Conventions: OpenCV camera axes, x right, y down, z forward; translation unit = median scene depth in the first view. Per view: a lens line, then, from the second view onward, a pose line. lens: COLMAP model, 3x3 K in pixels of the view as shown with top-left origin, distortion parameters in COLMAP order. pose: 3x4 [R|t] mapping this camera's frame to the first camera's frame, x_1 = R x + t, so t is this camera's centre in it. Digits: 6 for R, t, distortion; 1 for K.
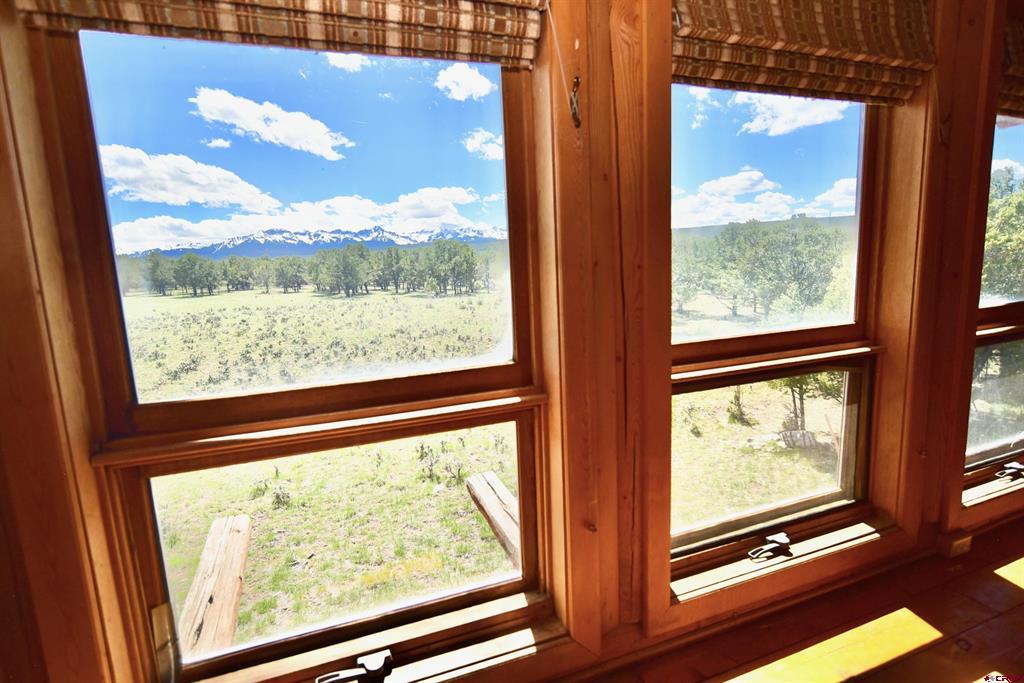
lens RADIAL K [[513.1, 0, 510.4], [0, 513.1, 344.2], [0, 0, 1]] dist [-0.012049, 0.006268]
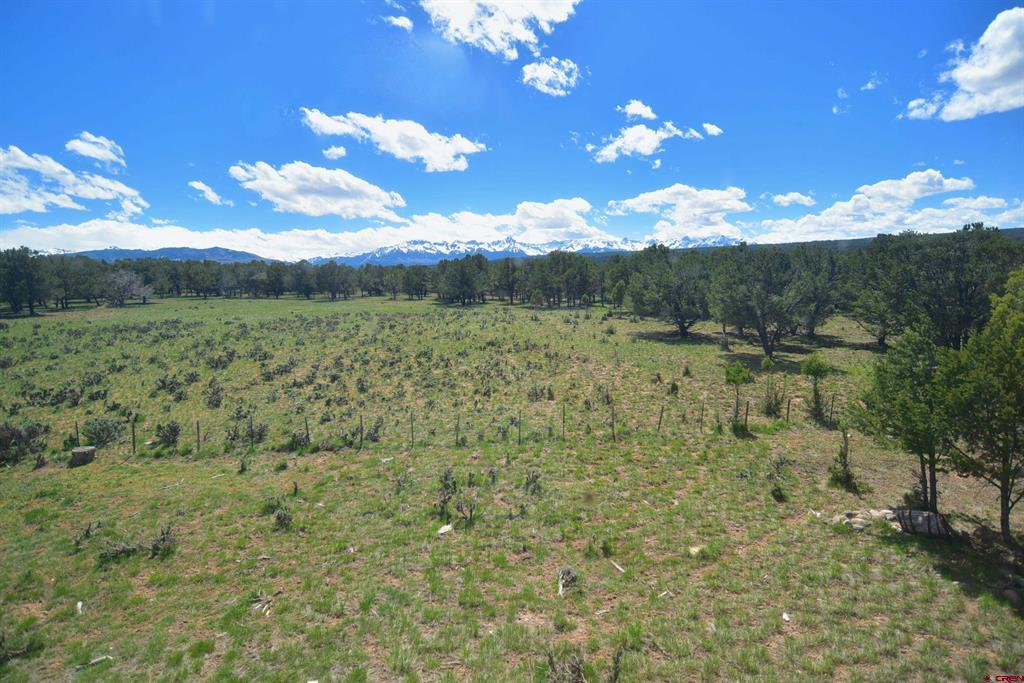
lens RADIAL K [[513.1, 0, 510.4], [0, 513.1, 344.2], [0, 0, 1]] dist [-0.012049, 0.006268]
pose [[0.969467, 0.049973, -0.240075, 0.142464], [-0.054937, 0.998391, -0.014024, -0.031060], [0.238988, 0.026785, 0.970653, 0.120939]]
